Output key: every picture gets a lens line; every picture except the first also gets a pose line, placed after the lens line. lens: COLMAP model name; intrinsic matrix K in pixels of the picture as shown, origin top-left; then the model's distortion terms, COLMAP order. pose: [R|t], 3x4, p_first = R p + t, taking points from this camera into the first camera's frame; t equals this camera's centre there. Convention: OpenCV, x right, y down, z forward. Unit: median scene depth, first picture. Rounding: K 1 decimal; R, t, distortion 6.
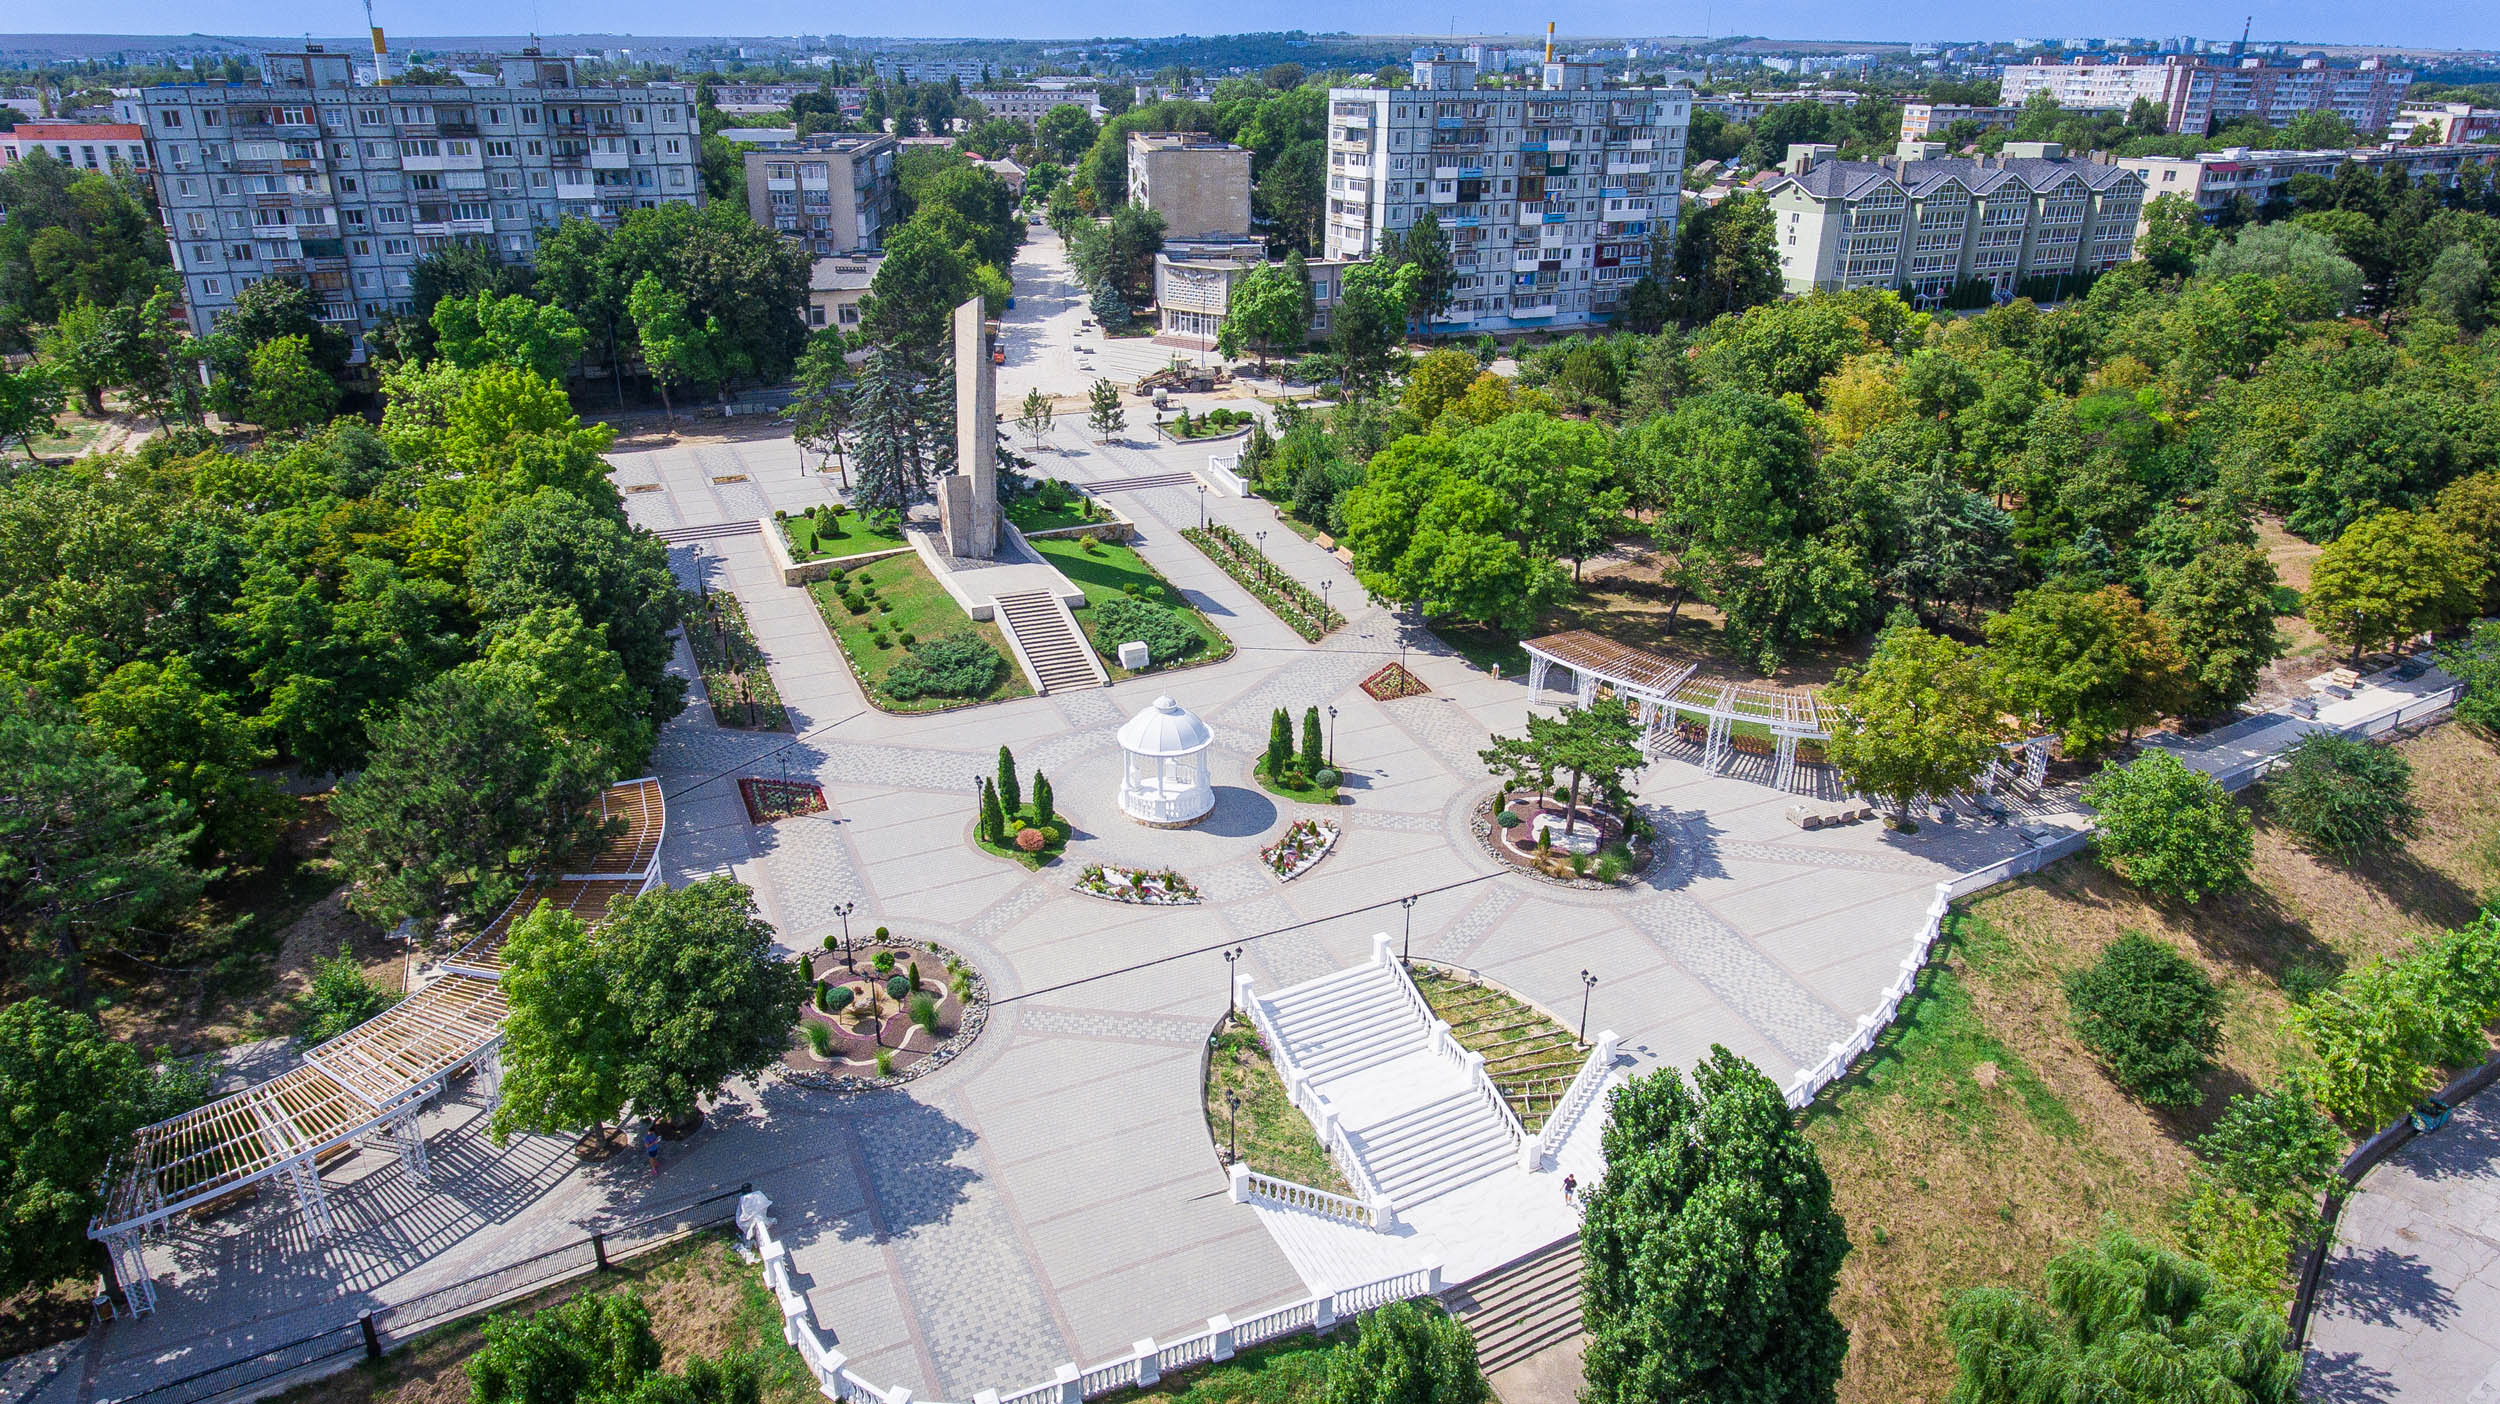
lens RADIAL K [[1537.8, 0, 1250.0], [0, 1537.8, 693.5], [0, 0, 1]] dist [-0.014770, 0.002399]
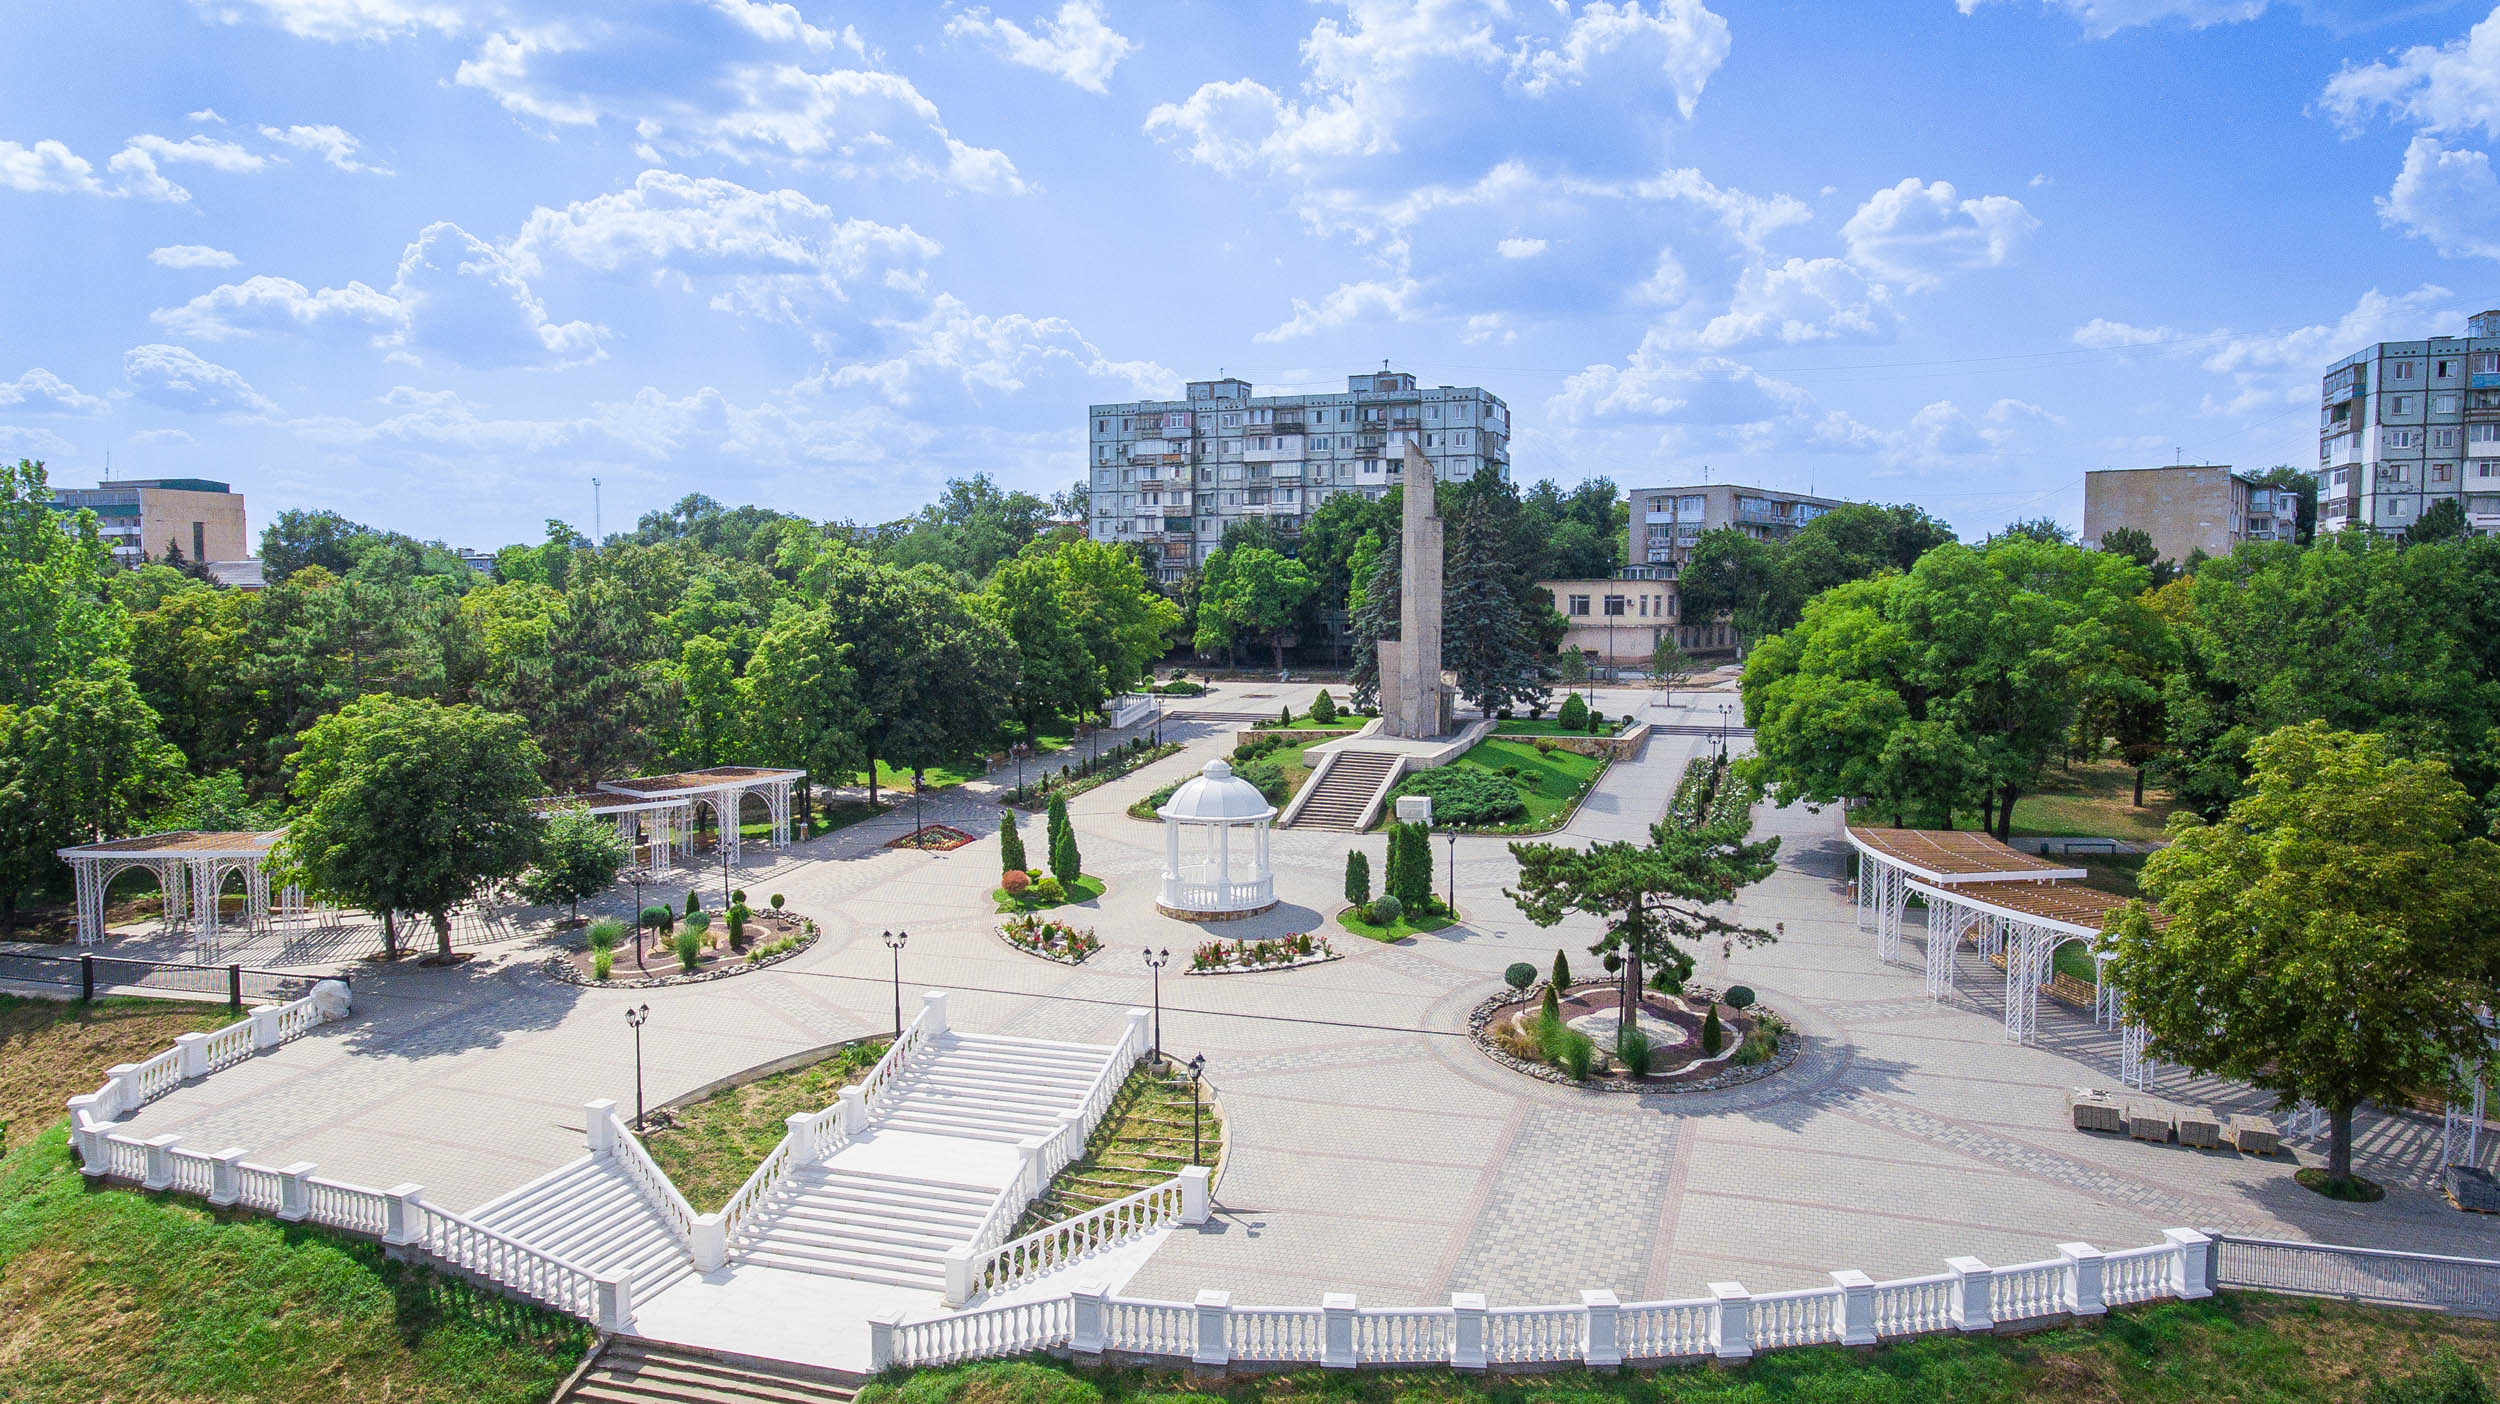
lens RADIAL K [[1537.8, 0, 1245.5], [0, 1537.8, 709.2], [0, 0, 1]] dist [-0.014770, 0.002399]
pose [[0.684191, 0.040208, -0.728194, 0.335389], [-0.271882, 0.940564, -0.203519, 0.084931], [0.676730, 0.337229, 0.654457, 0.284717]]
